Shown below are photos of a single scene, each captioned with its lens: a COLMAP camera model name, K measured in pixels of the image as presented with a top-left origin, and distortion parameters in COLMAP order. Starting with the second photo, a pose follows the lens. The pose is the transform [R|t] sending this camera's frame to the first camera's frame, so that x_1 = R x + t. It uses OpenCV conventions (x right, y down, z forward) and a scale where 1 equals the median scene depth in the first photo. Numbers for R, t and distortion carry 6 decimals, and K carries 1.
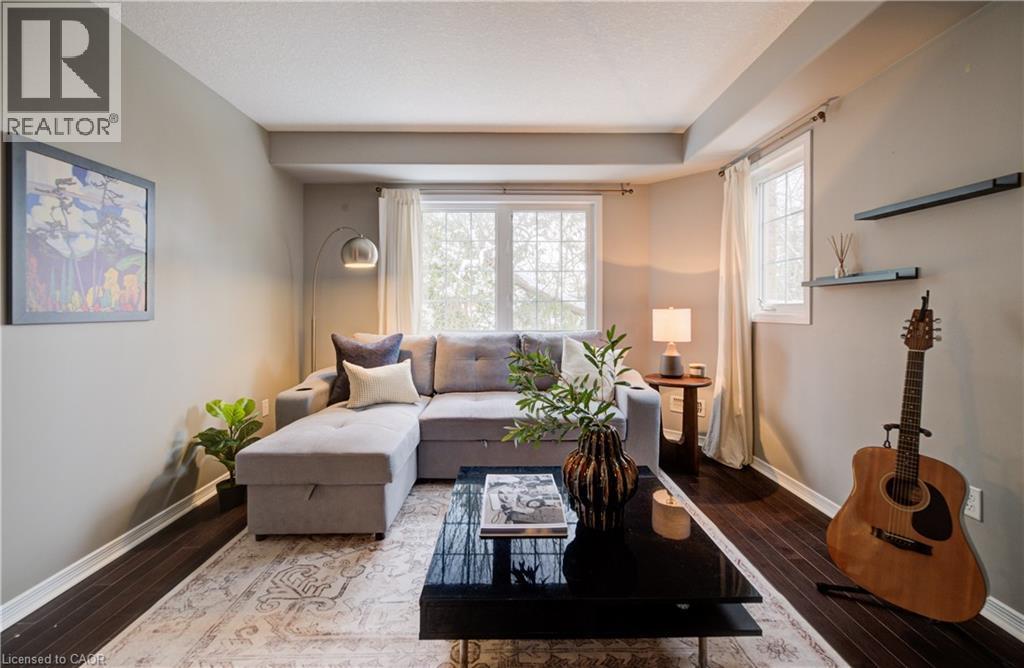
lens RADIAL K [[403.3, 0, 513.0], [0, 403.3, 315.0], [0, 0, 1]] dist [-0.000767, 0.000232]
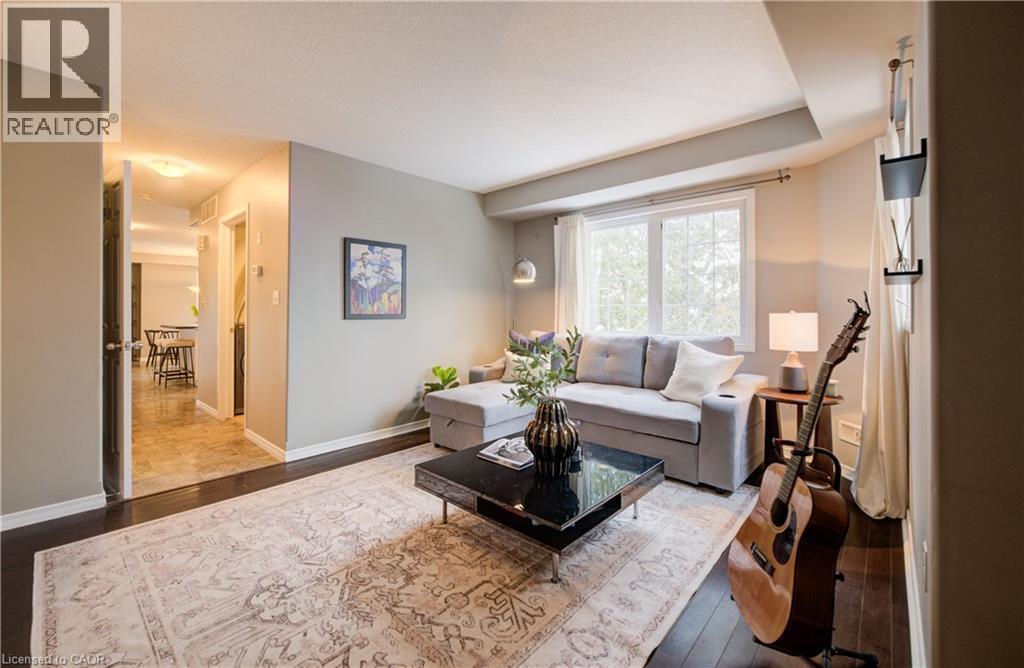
lens RADIAL K [[403.3, 0, 513.0], [0, 403.3, 315.0], [0, 0, 1]] dist [-0.000767, 0.000232]
pose [[0.745824, 0.005156, -0.666123, 0.518150], [-0.010117, 0.999942, -0.003587, -0.001590], [0.666066, 0.009414, 0.745834, -0.045954]]
